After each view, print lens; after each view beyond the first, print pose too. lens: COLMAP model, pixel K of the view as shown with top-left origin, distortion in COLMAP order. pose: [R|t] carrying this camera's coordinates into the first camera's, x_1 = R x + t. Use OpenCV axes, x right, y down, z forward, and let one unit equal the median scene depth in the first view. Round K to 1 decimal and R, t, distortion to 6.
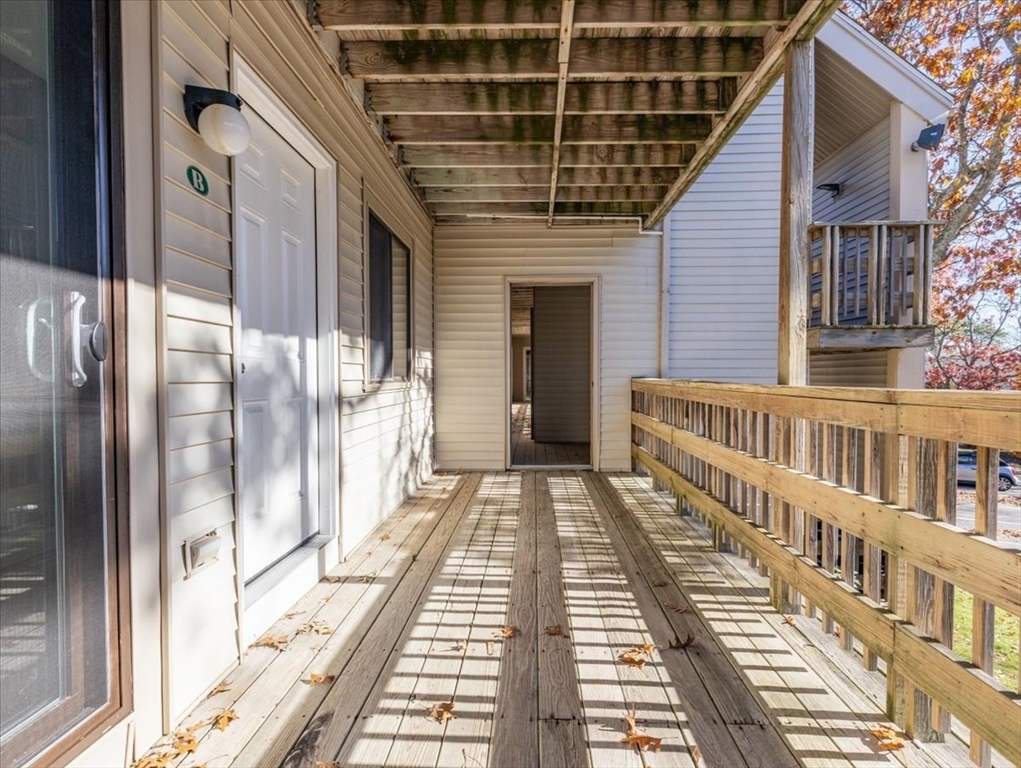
lens RADIAL K [[525.0, 0, 512.0], [0, 525.0, 378.4], [0, 0, 1]] dist [0.000298, -0.000121]
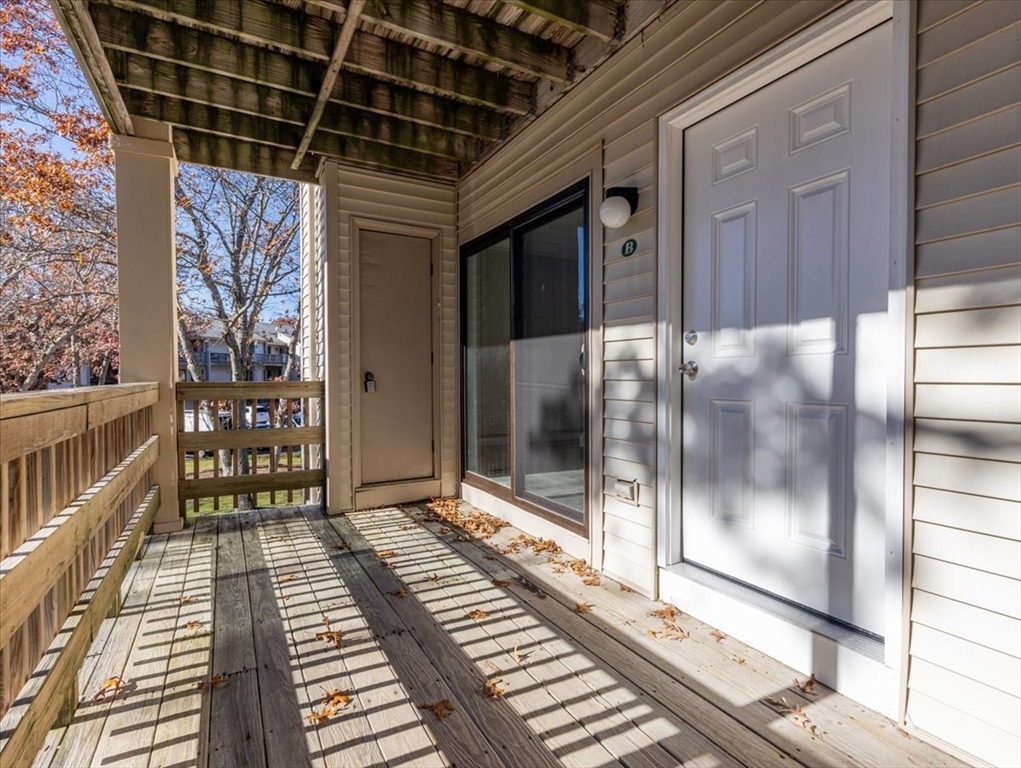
lens RADIAL K [[525.0, 0, 516.0], [0, 525.0, 391.2], [0, 0, 1]] dist [0.000298, -0.000121]
pose [[-0.853271, 0.014793, -0.521258, 0.439786], [-0.000162, 0.999590, 0.028633, -0.005723], [0.521468, 0.024516, -0.852919, 1.966839]]
